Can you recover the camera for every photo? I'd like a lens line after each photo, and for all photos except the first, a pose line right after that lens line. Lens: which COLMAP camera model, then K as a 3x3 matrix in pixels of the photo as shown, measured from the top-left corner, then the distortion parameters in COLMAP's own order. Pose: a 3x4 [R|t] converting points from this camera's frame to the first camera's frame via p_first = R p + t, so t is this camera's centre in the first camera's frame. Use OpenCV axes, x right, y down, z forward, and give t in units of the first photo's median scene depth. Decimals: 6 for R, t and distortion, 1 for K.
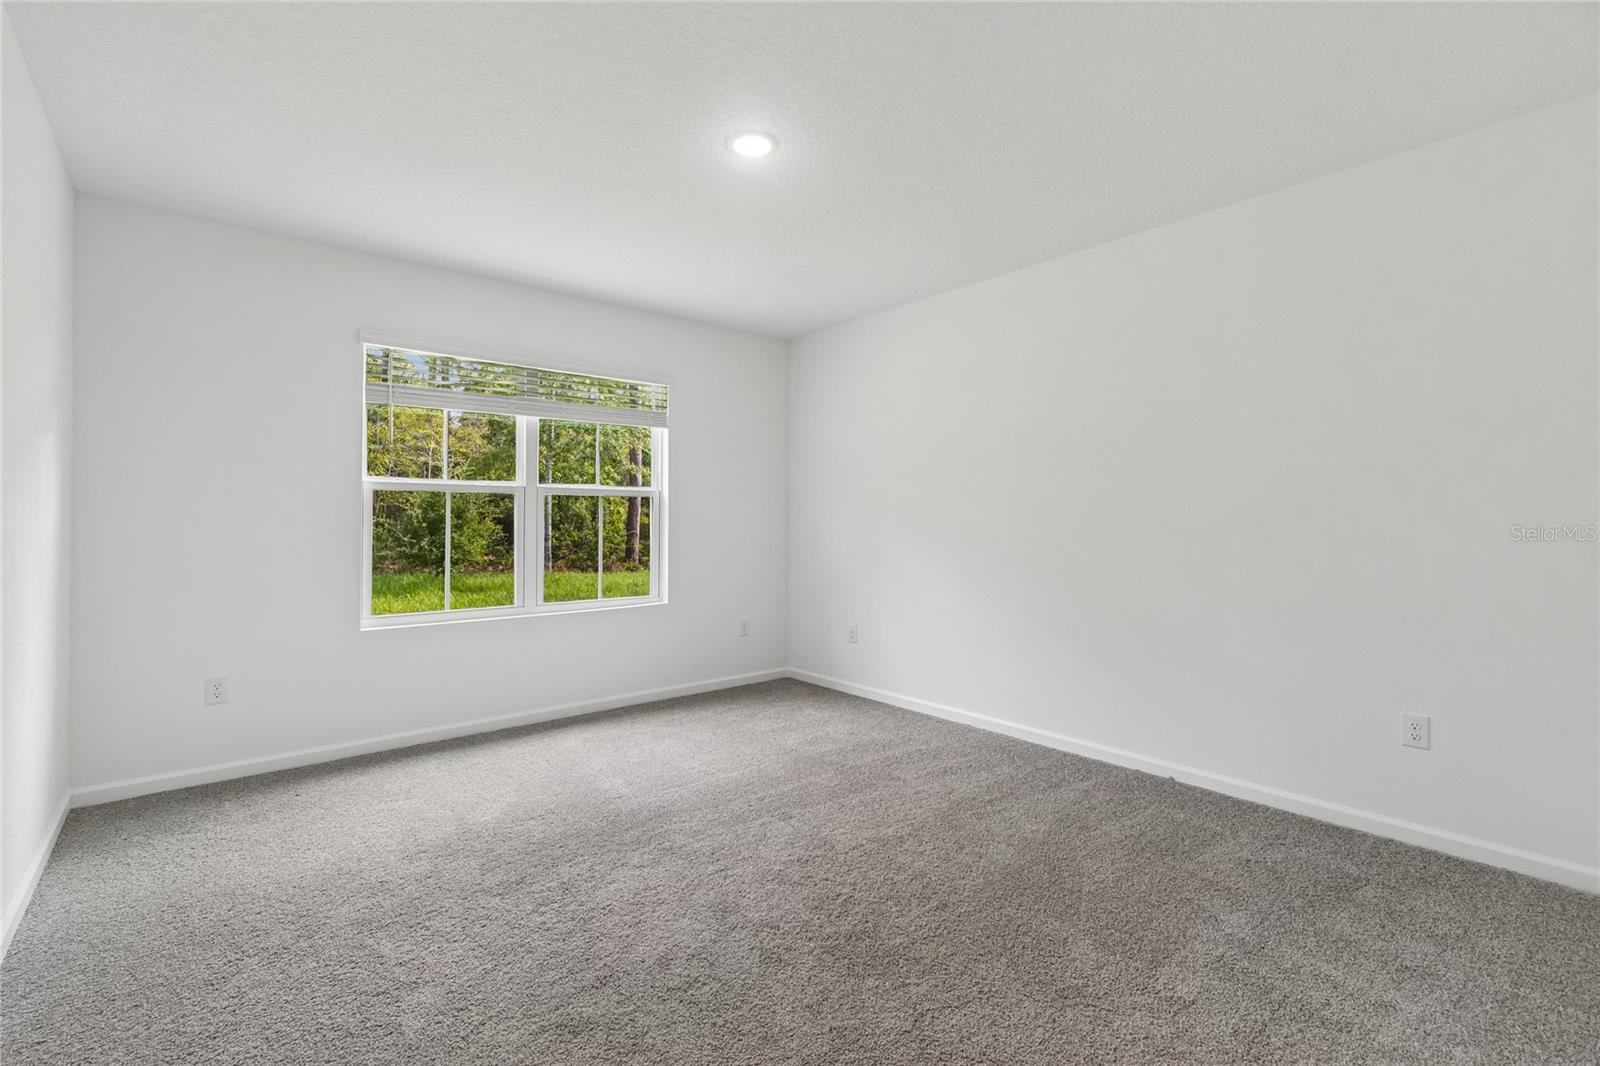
lens RADIAL K [[708.9, 0, 783.2], [0, 708.9, 524.7], [0, 0, 1]] dist [0.008482, -0.003864]
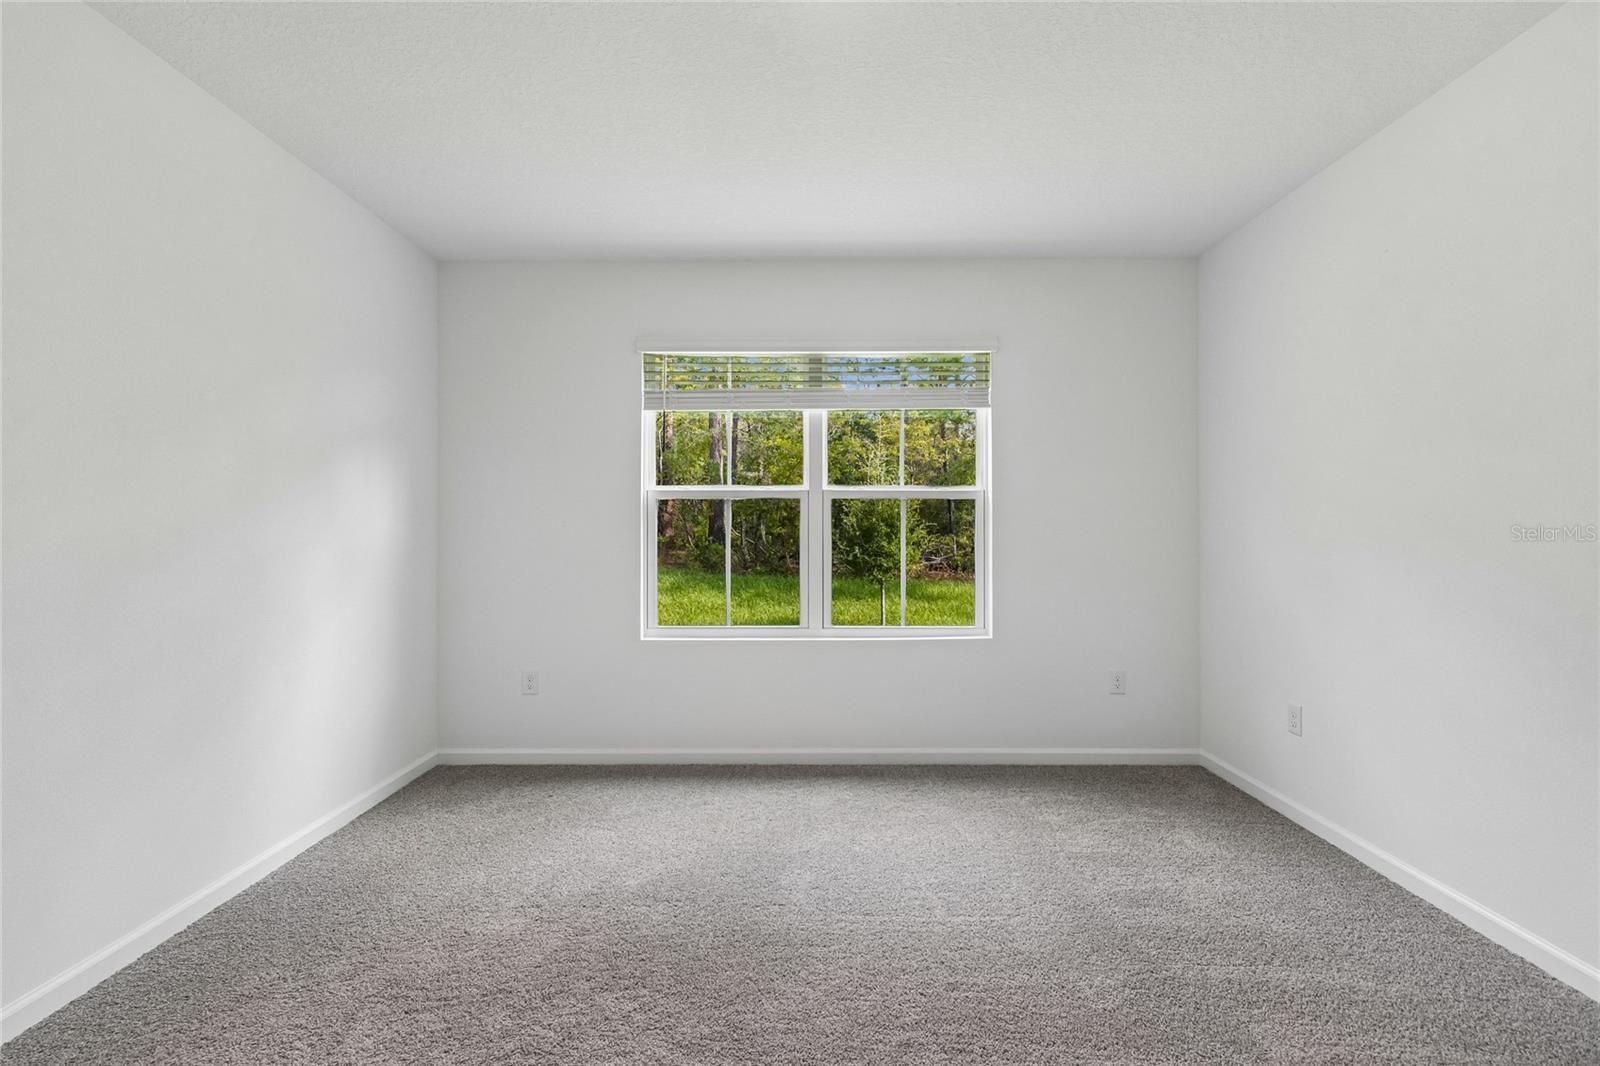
lens RADIAL K [[708.9, 0, 810.1], [0, 708.9, 530.2], [0, 0, 1]] dist [0.008482, -0.003864]
pose [[0.768800, 0.002533, -0.639484, 0.204354], [-0.002491, 0.999996, 0.000967, -0.006216], [0.639485, 0.000850, 0.768803, 0.344655]]
